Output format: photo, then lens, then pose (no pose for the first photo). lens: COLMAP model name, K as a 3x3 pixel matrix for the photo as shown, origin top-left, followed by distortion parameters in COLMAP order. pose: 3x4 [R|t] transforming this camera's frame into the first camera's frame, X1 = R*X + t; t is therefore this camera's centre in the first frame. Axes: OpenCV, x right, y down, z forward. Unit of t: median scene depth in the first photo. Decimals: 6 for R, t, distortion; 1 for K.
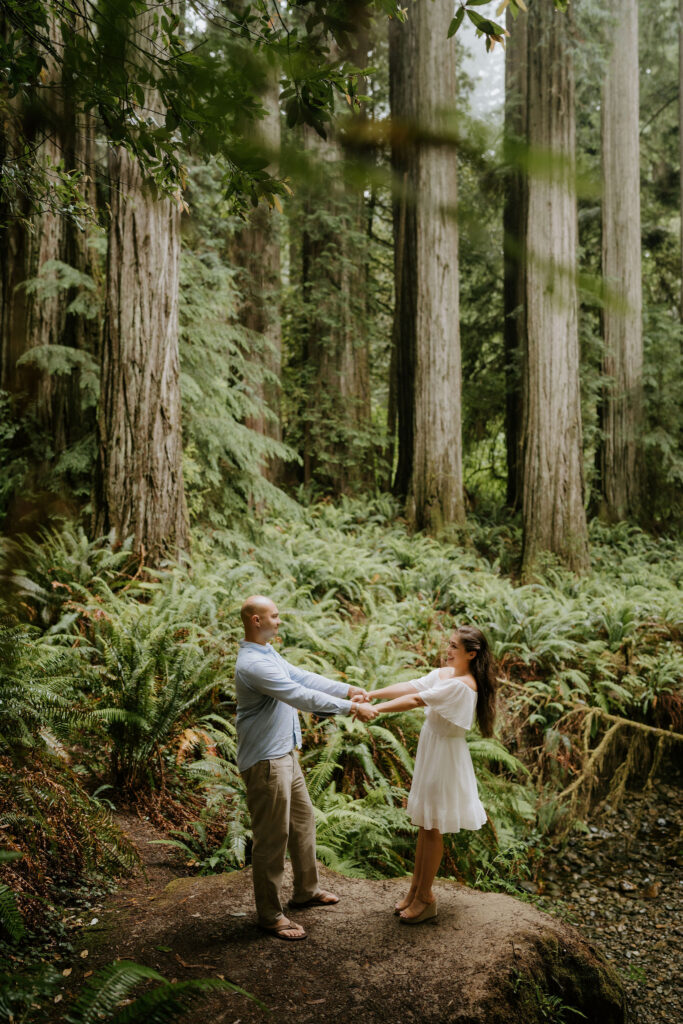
lens RADIAL K [[917.9, 0, 372.2], [0, 917.9, 512.2], [0, 0, 1]] dist [-0.000397, 0.006450]
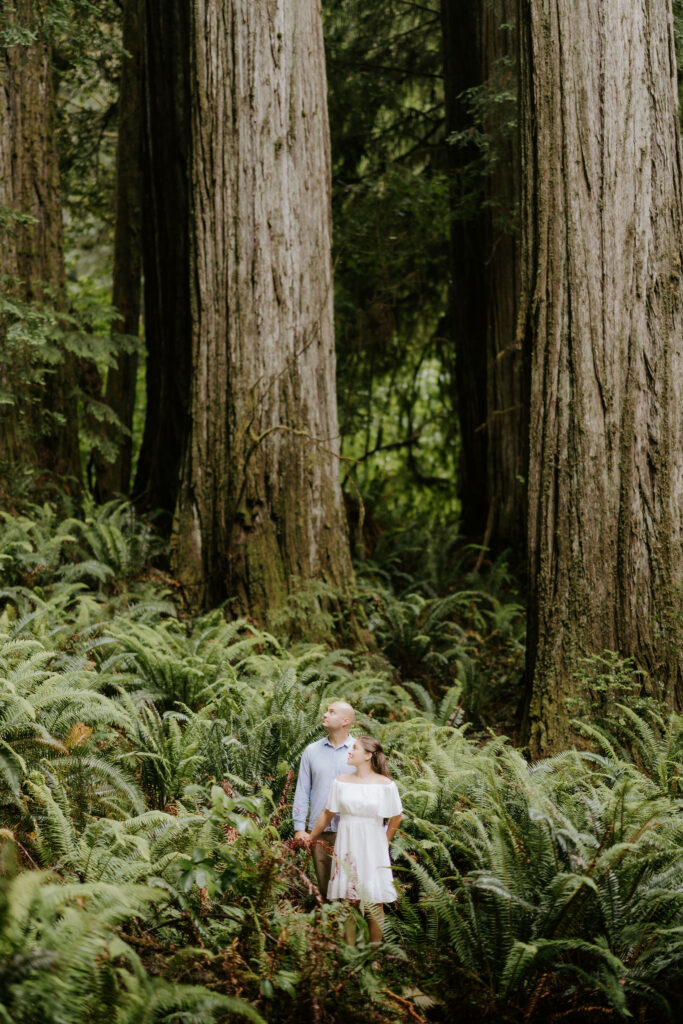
lens RADIAL K [[2233.4, 0, 341.5], [0, 2233.4, 512.0], [0, 0, 1]] dist [-0.000113, 0.107212]
pose [[0.993391, -0.016267, 0.113623, 0.006253], [0.022166, 0.998460, -0.050854, 0.029616], [-0.112620, 0.053036, 0.992222, 0.208598]]
